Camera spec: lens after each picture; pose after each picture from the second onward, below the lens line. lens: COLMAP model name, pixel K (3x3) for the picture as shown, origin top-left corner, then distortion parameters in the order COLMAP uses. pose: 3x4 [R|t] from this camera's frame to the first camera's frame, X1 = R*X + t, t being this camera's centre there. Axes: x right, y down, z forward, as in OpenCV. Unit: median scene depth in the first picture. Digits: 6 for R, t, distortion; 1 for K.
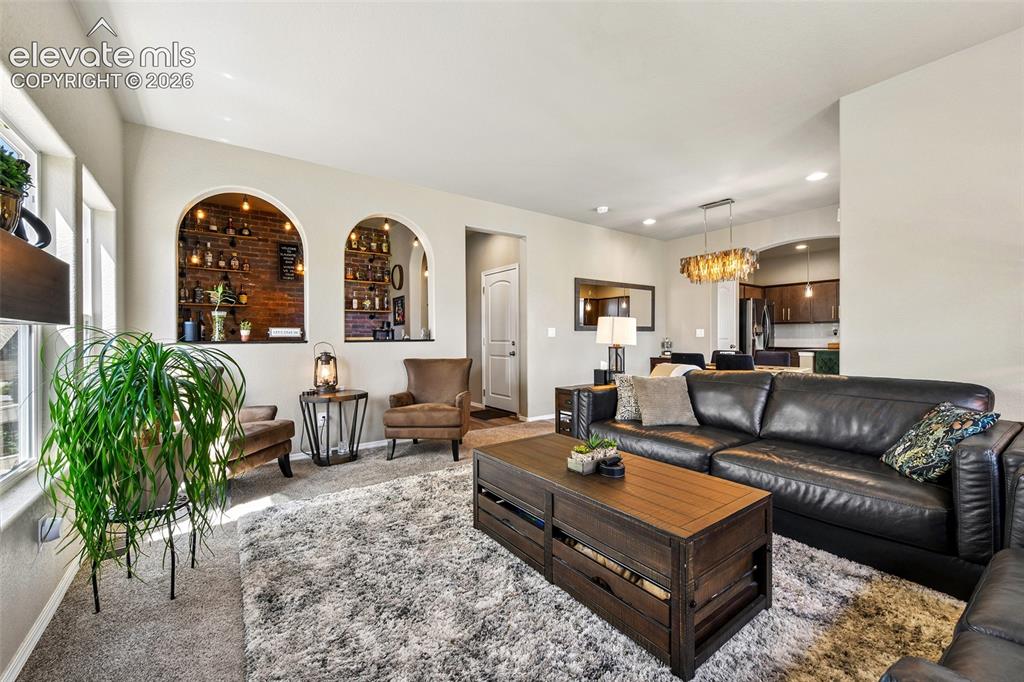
lens RADIAL K [[415.5, 0, 511.3], [0, 415.5, 341.3], [0, 0, 1]] dist [0.002530, 0.000206]
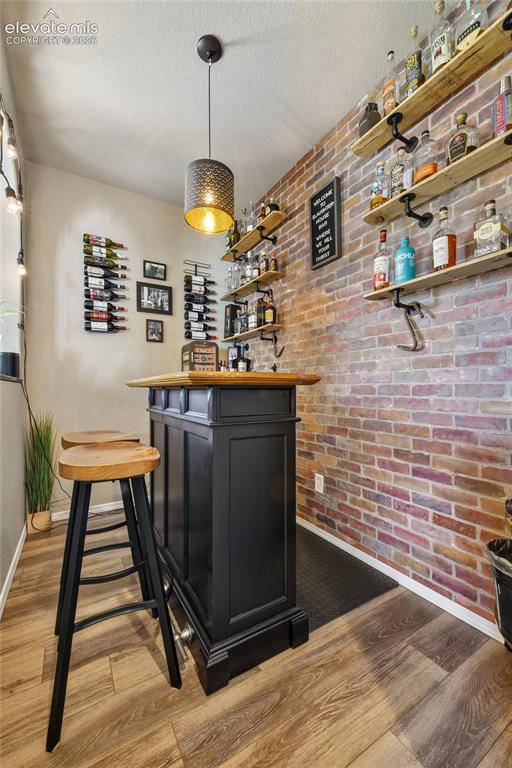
lens RADIAL K [[311.7, 0, 256.1], [0, 311.7, 387.0], [0, 0, 1]] dist [0.002530, 0.000206]
pose [[-0.089442, -0.000105, -0.995992, -0.148249], [0.002158, 0.999998, -0.000299, 0.008067], [0.995990, -0.002176, -0.089442, 0.963317]]
